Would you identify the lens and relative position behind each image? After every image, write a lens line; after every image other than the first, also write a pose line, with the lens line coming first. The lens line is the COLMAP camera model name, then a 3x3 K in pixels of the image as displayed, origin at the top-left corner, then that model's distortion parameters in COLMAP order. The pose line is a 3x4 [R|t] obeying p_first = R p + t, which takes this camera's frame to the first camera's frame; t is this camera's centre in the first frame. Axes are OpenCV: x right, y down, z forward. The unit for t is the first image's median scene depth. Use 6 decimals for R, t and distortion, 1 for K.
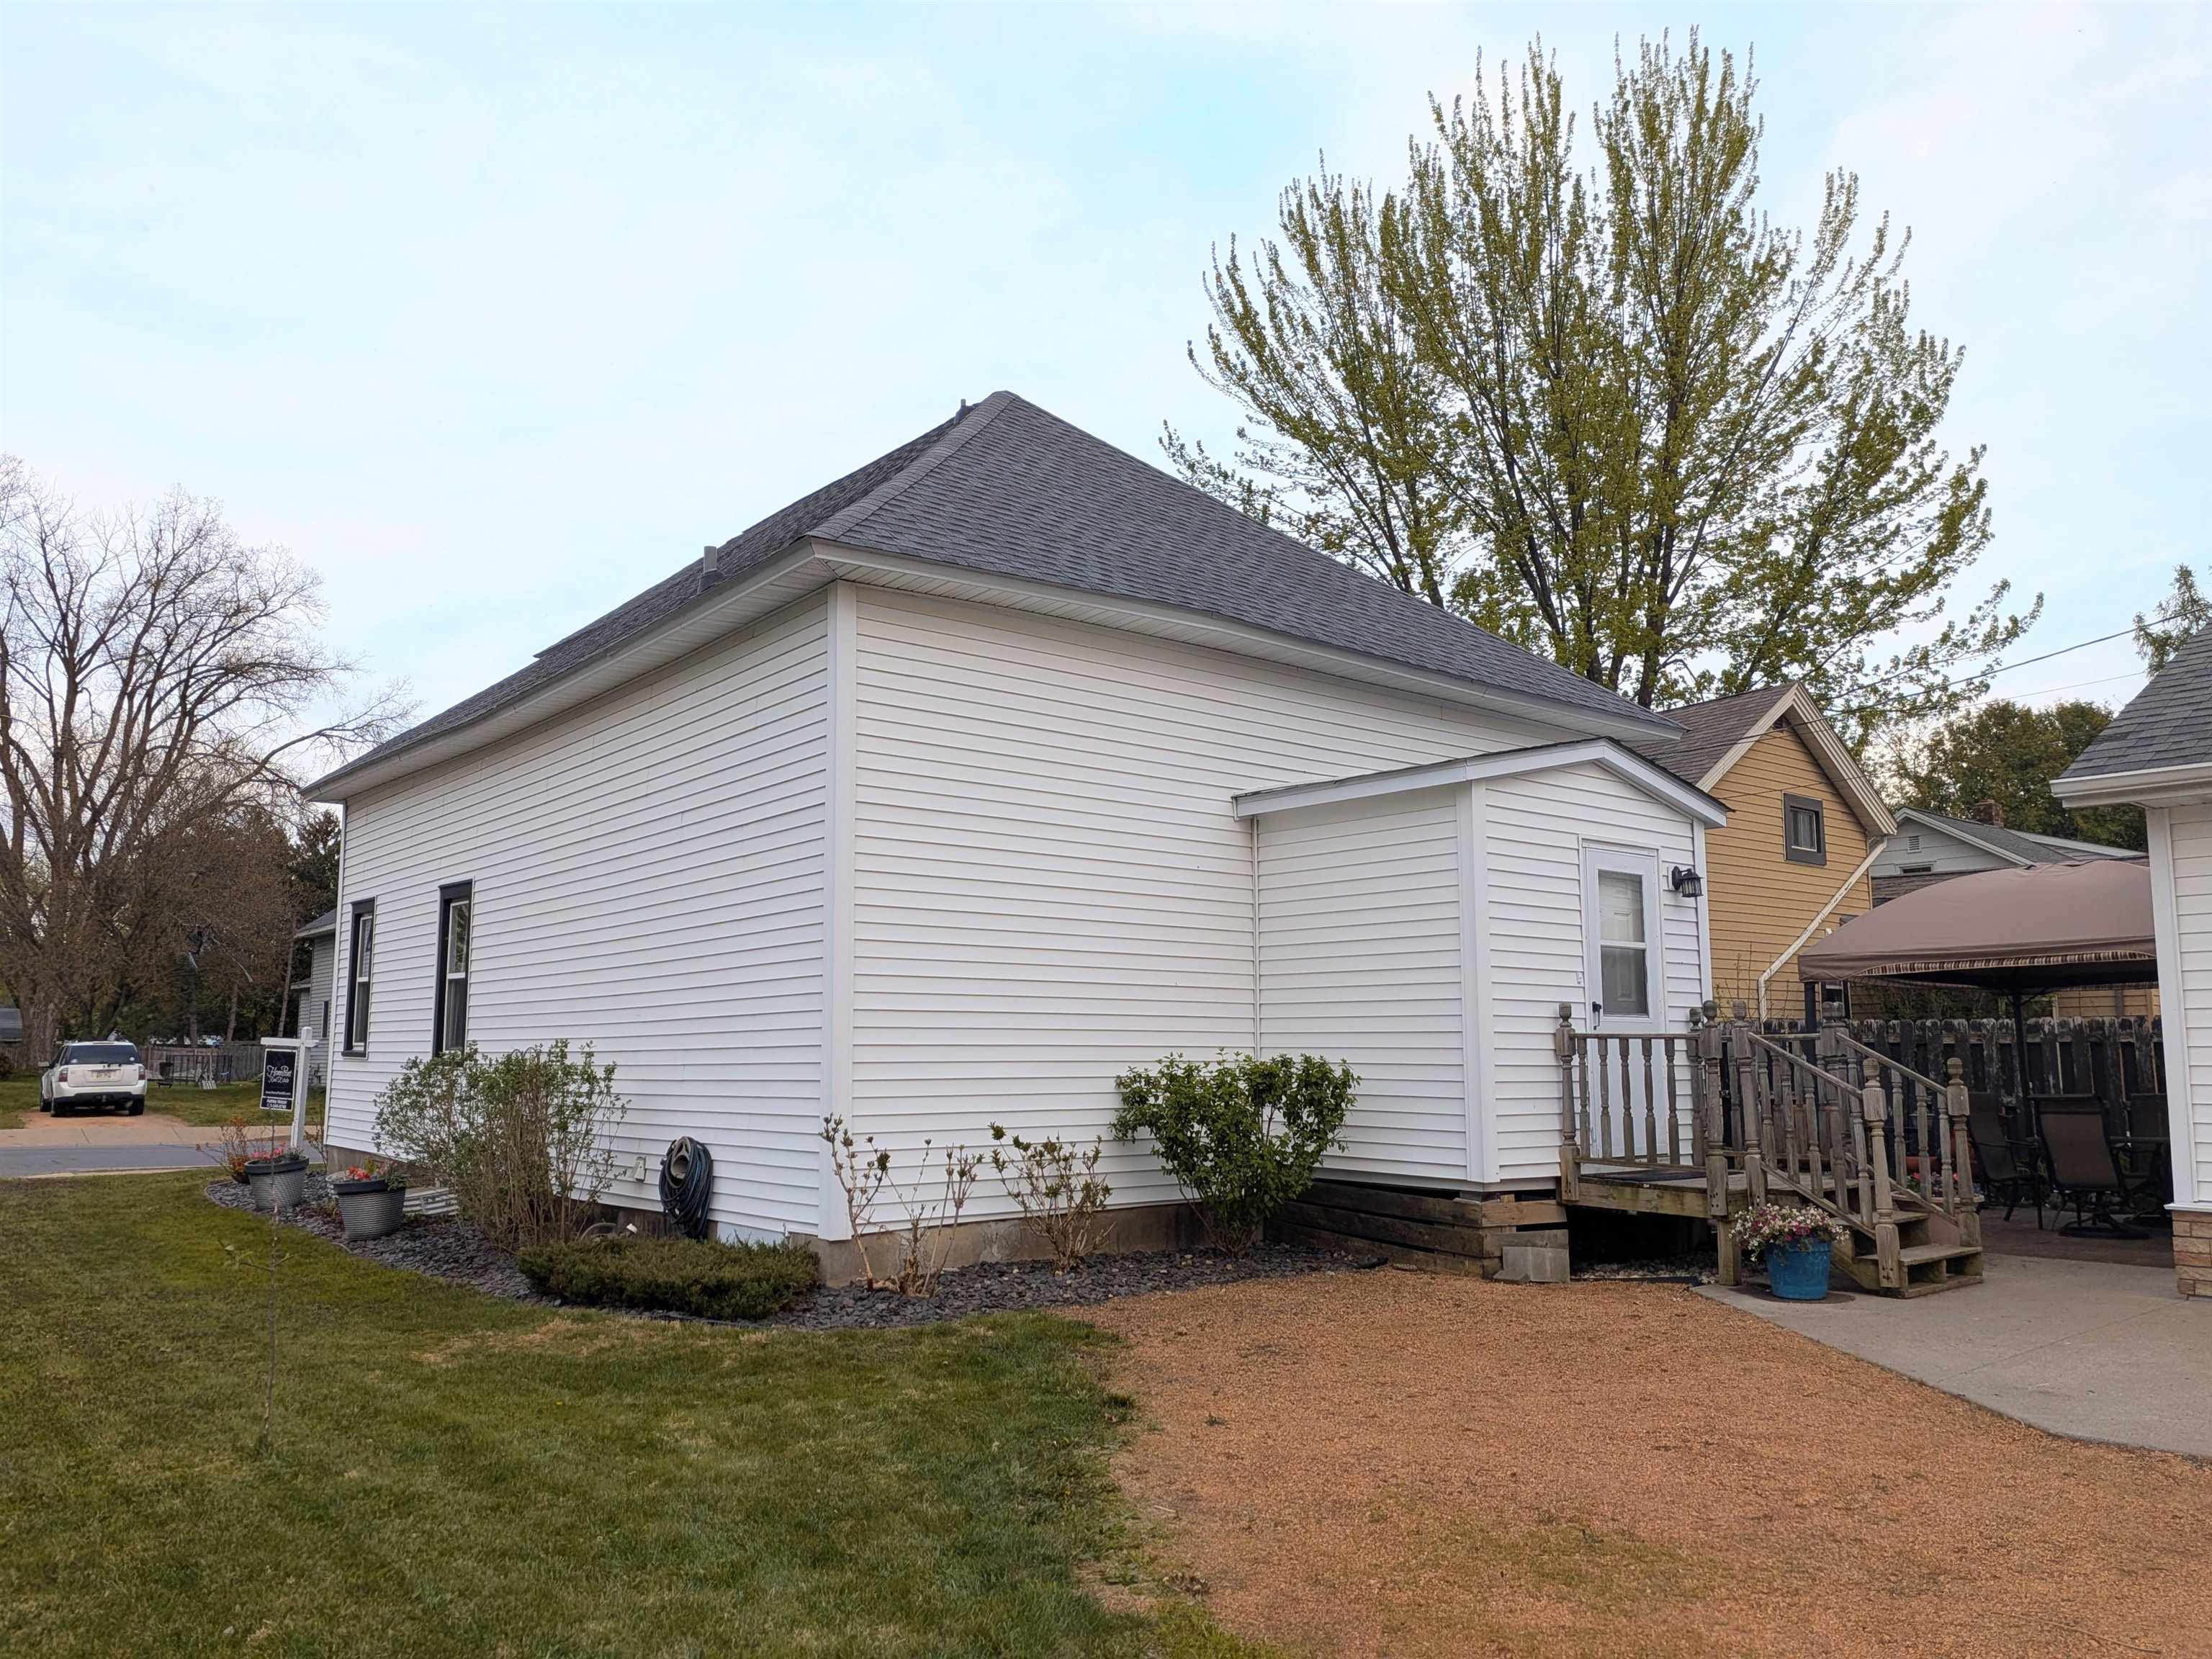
lens RADIAL K [[1568.6, 0, 1099.9], [0, 1568.6, 851.9], [0, 0, 1]] dist [0.077613, -0.116263]
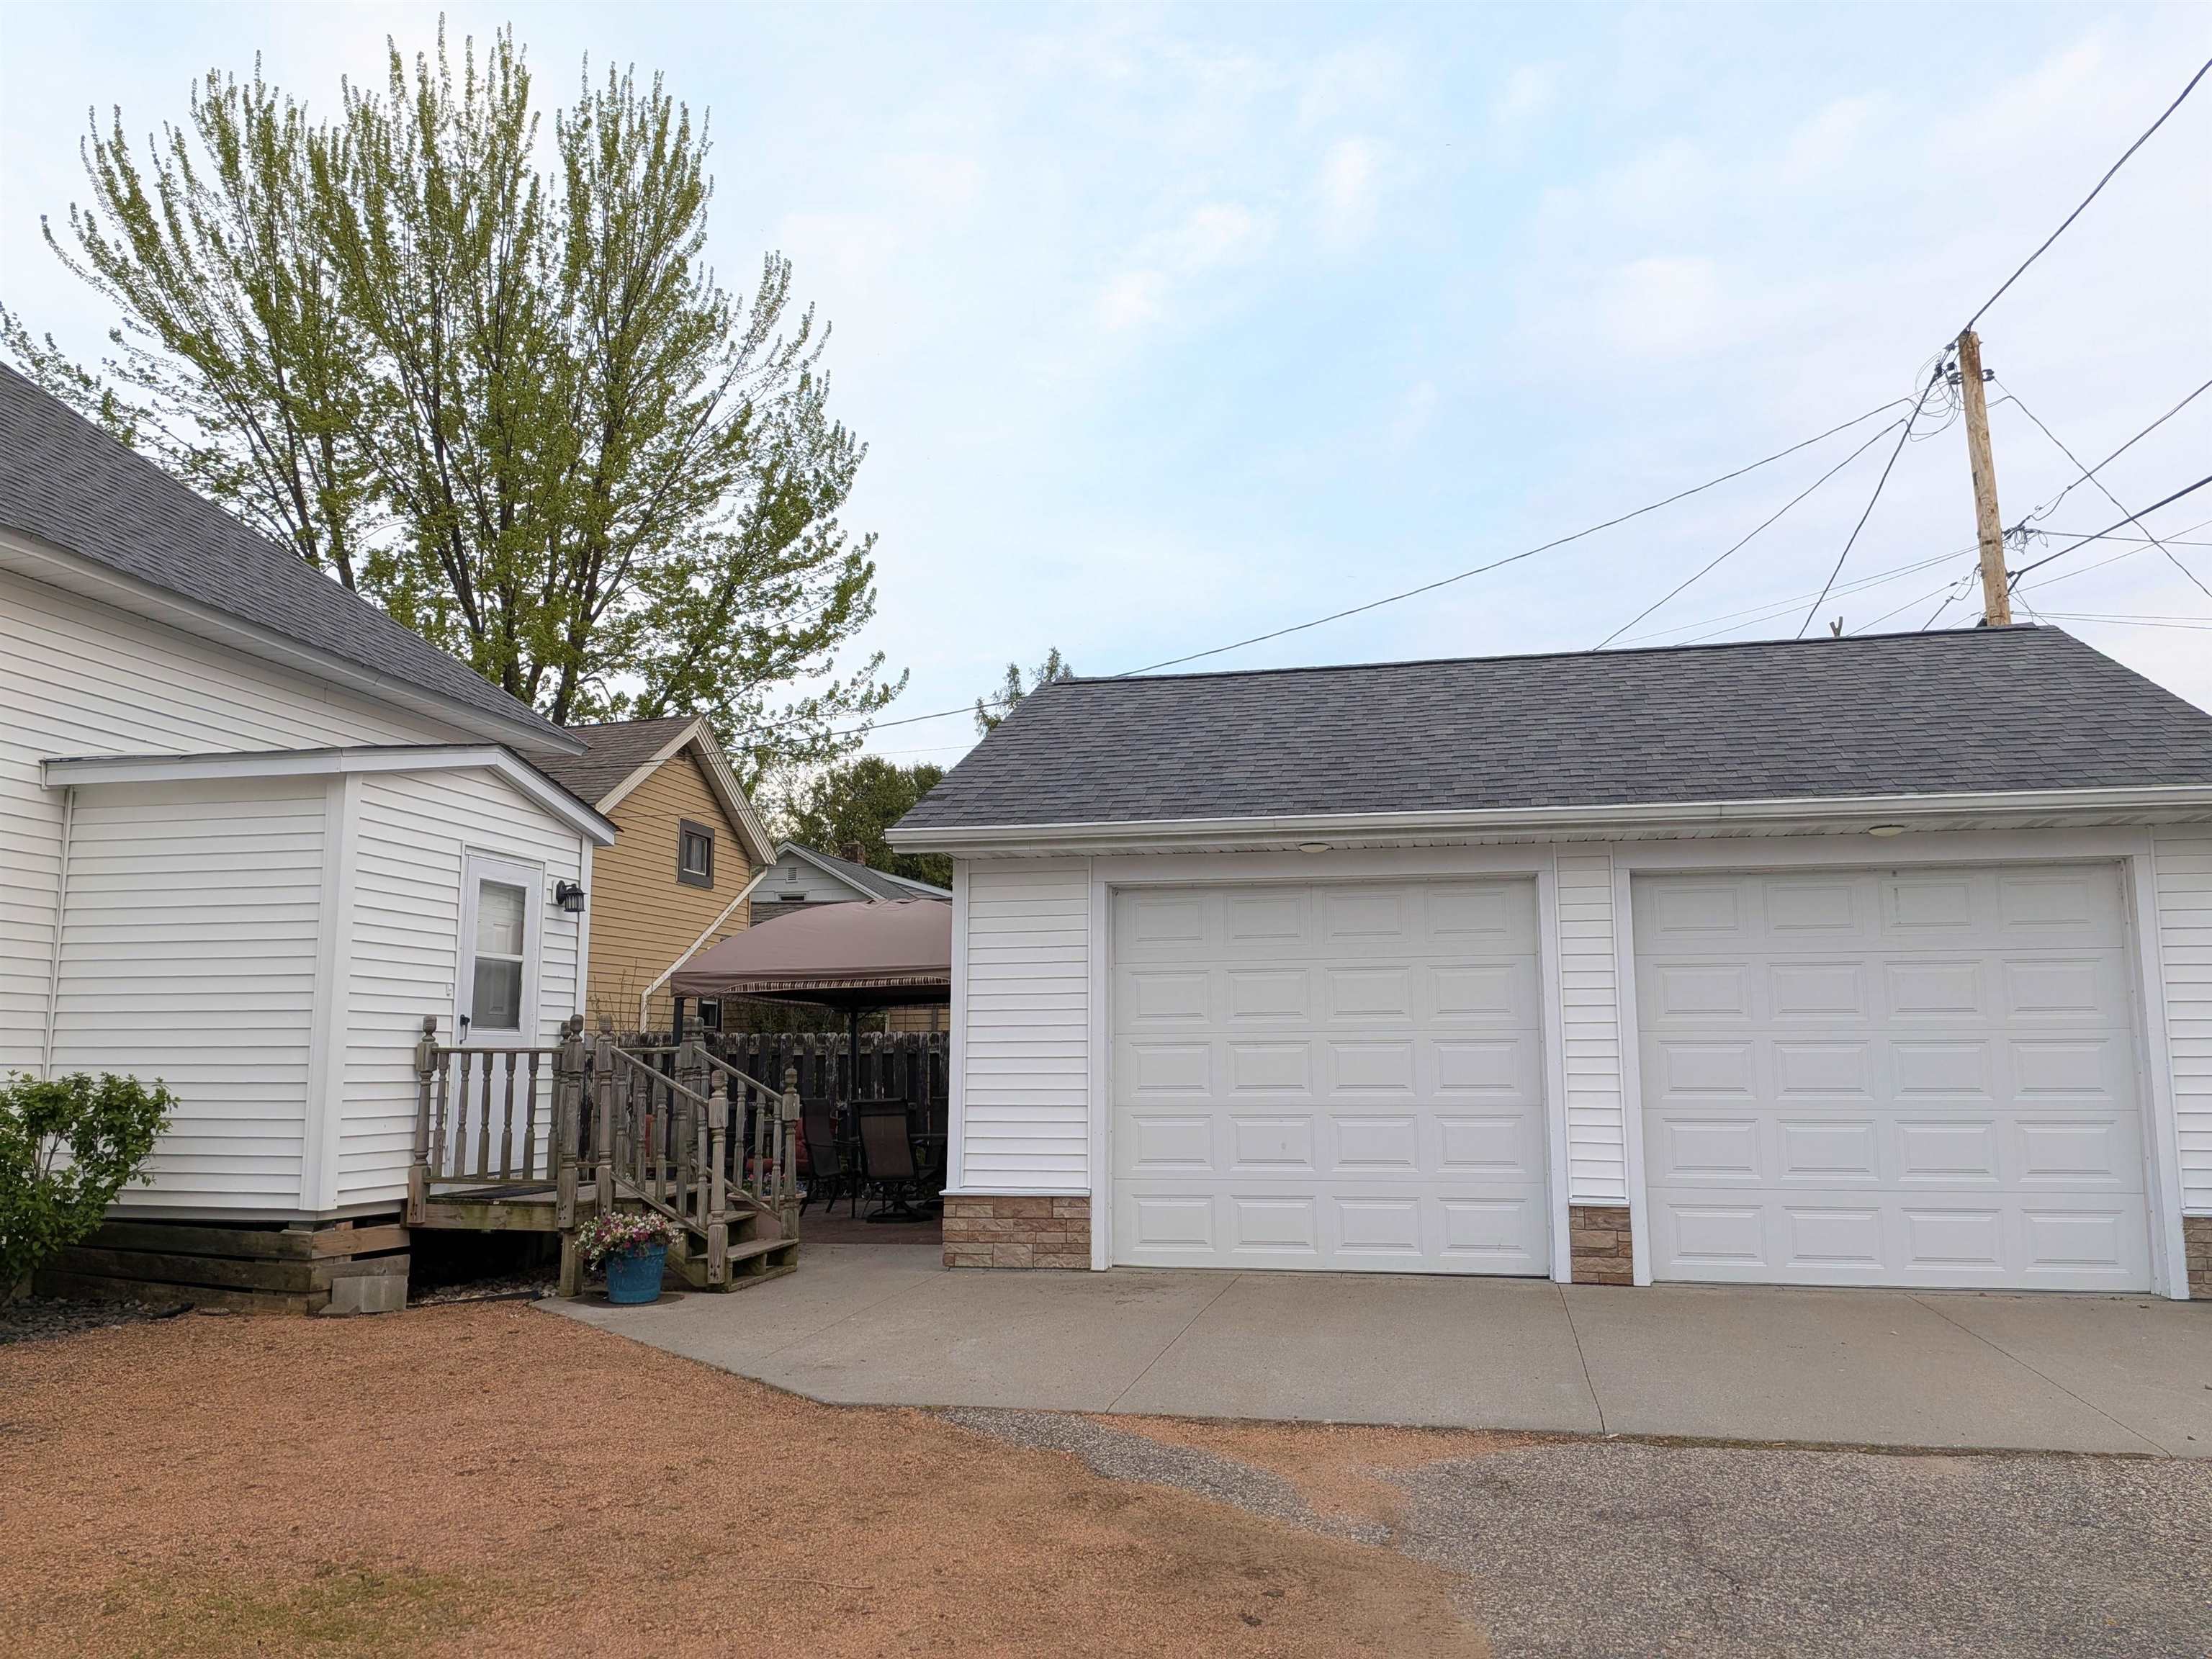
lens RADIAL K [[1568.6, 0, 1099.9], [0, 1568.6, 851.9], [0, 0, 1]] dist [0.077613, -0.116263]
pose [[0.785695, 0.078944, 0.613556, 0.006258], [-0.074185, 0.996690, -0.033242, -0.000454], [-0.614150, -0.019399, 0.788951, -0.000746]]
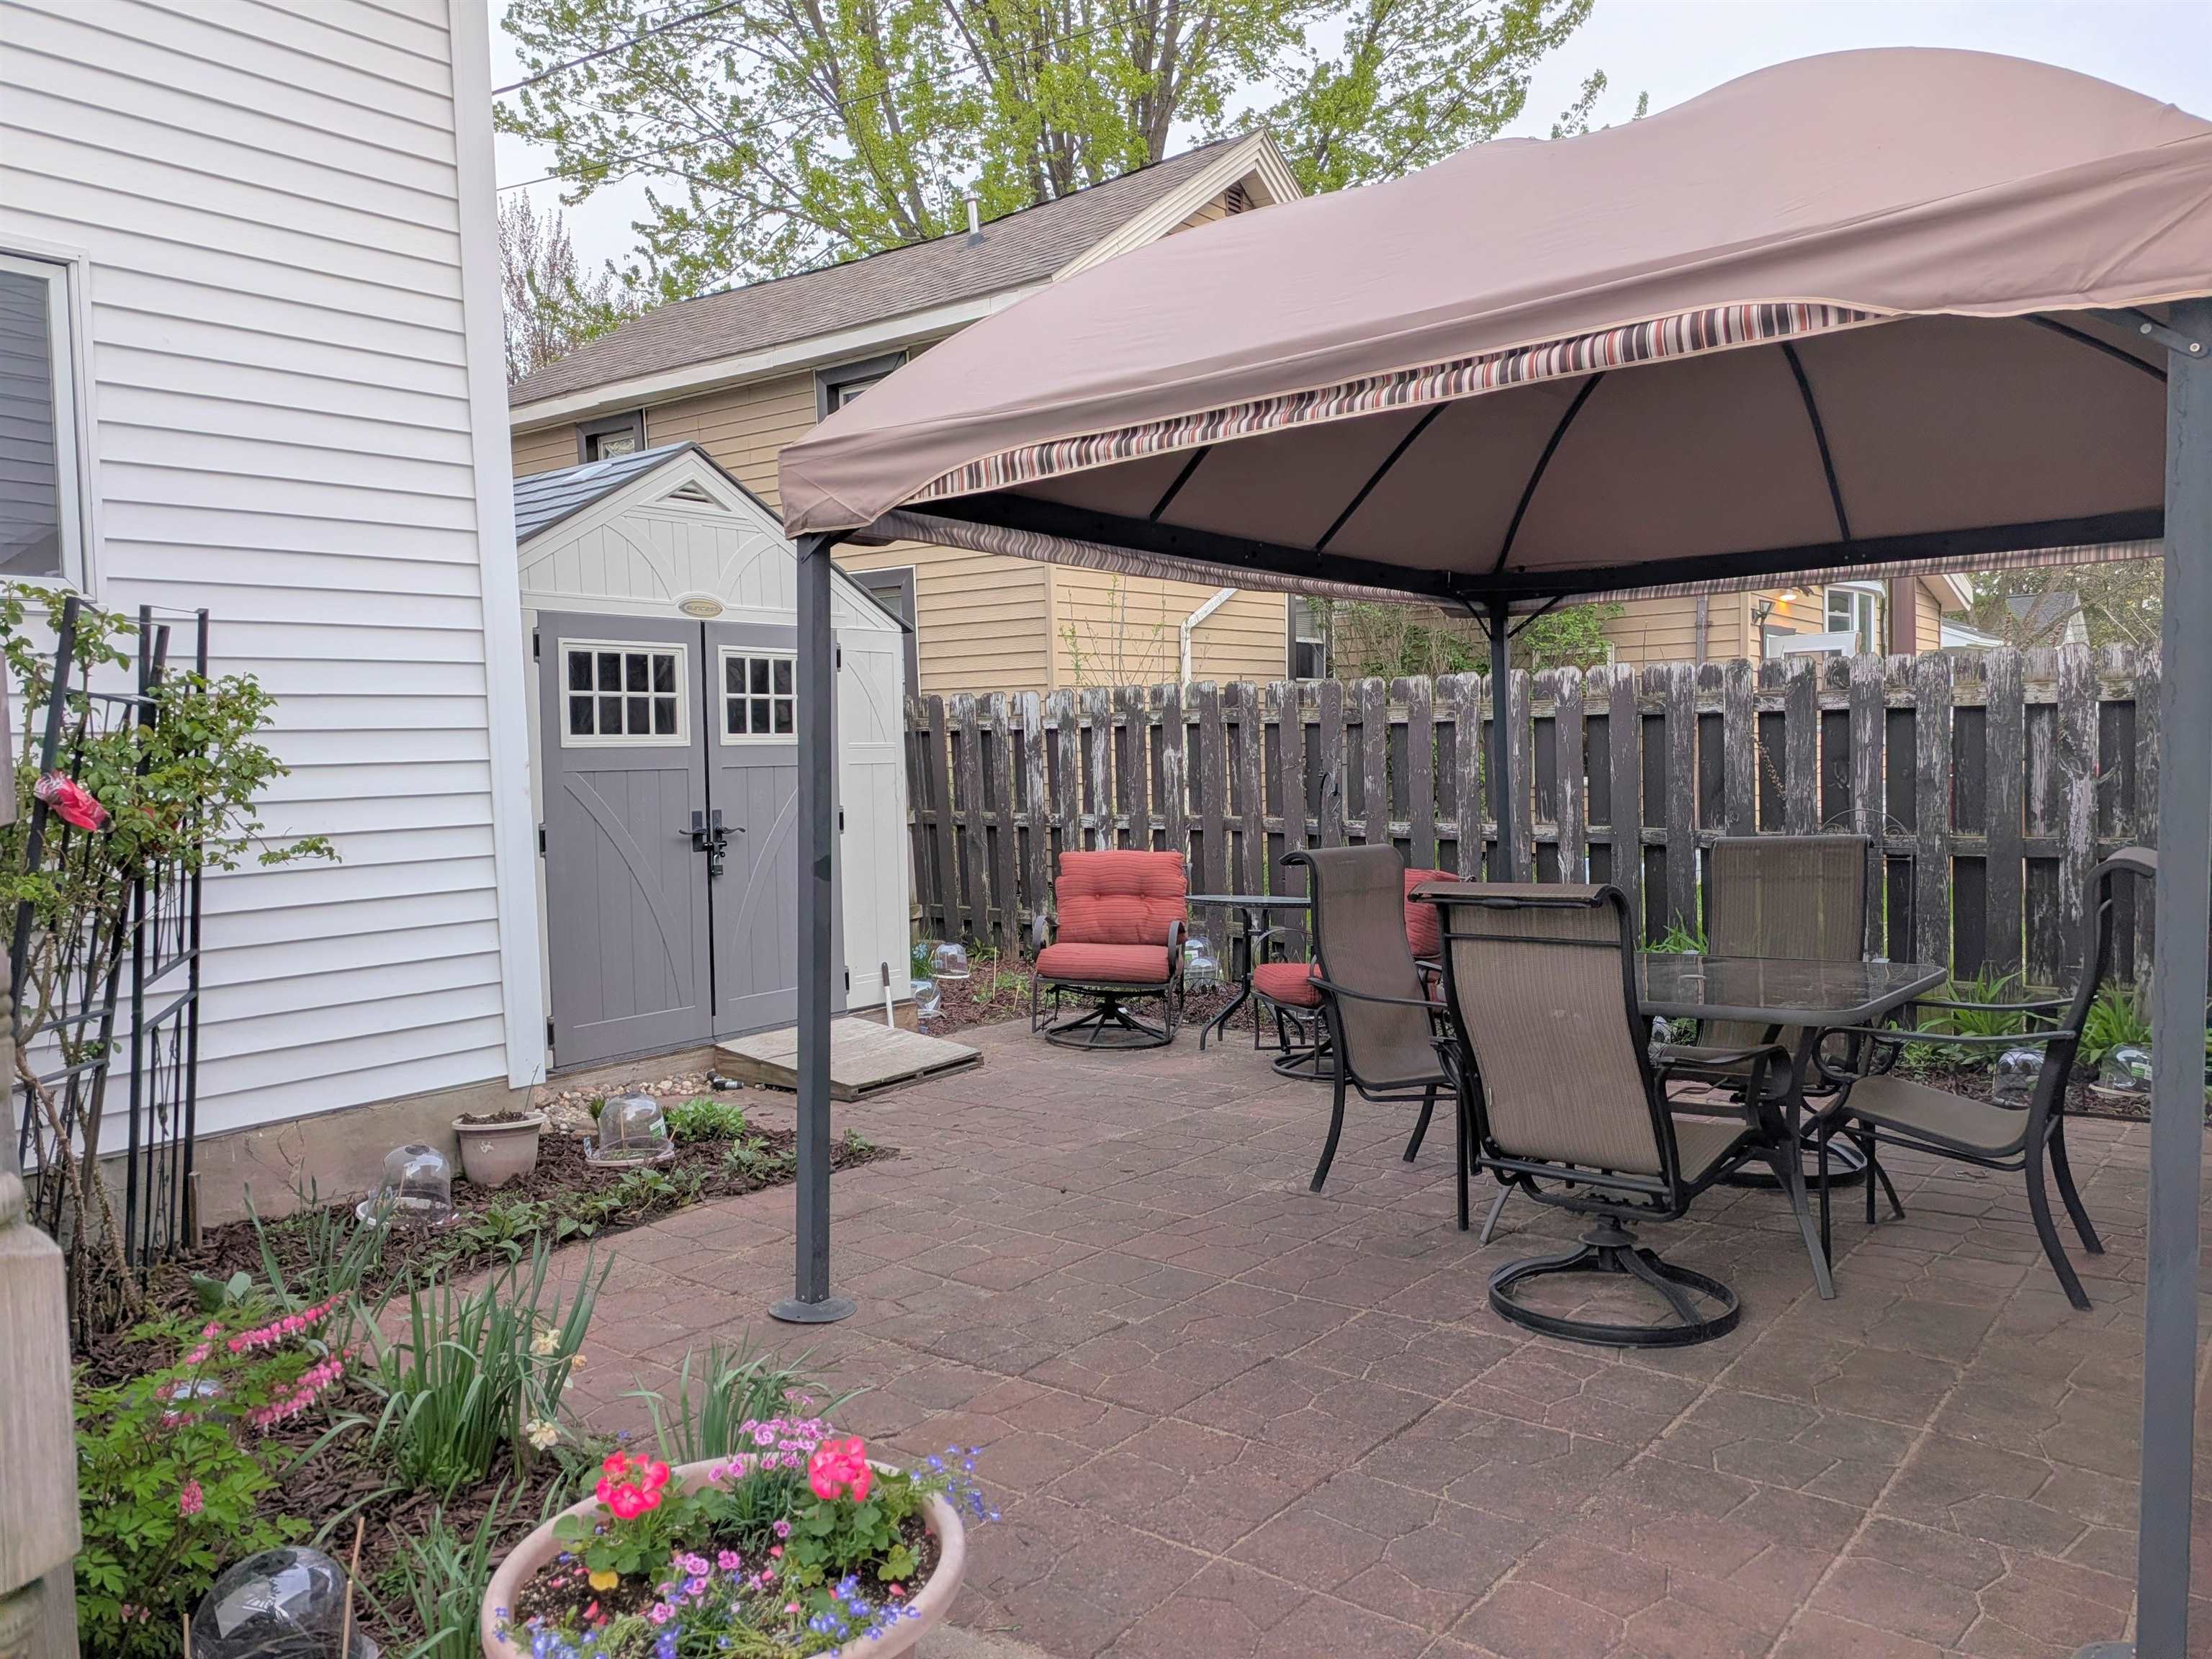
lens RADIAL K [[1566.5, 0, 1100.0], [0, 1566.5, 867.5], [0, 0, 1]] dist [0.076149, -0.103287]
pose [[0.977693, -0.042112, 0.205776, 0.199103], [-0.000323, 0.979393, 0.201965, 0.037877], [-0.210040, -0.197526, 0.957531, 0.310284]]
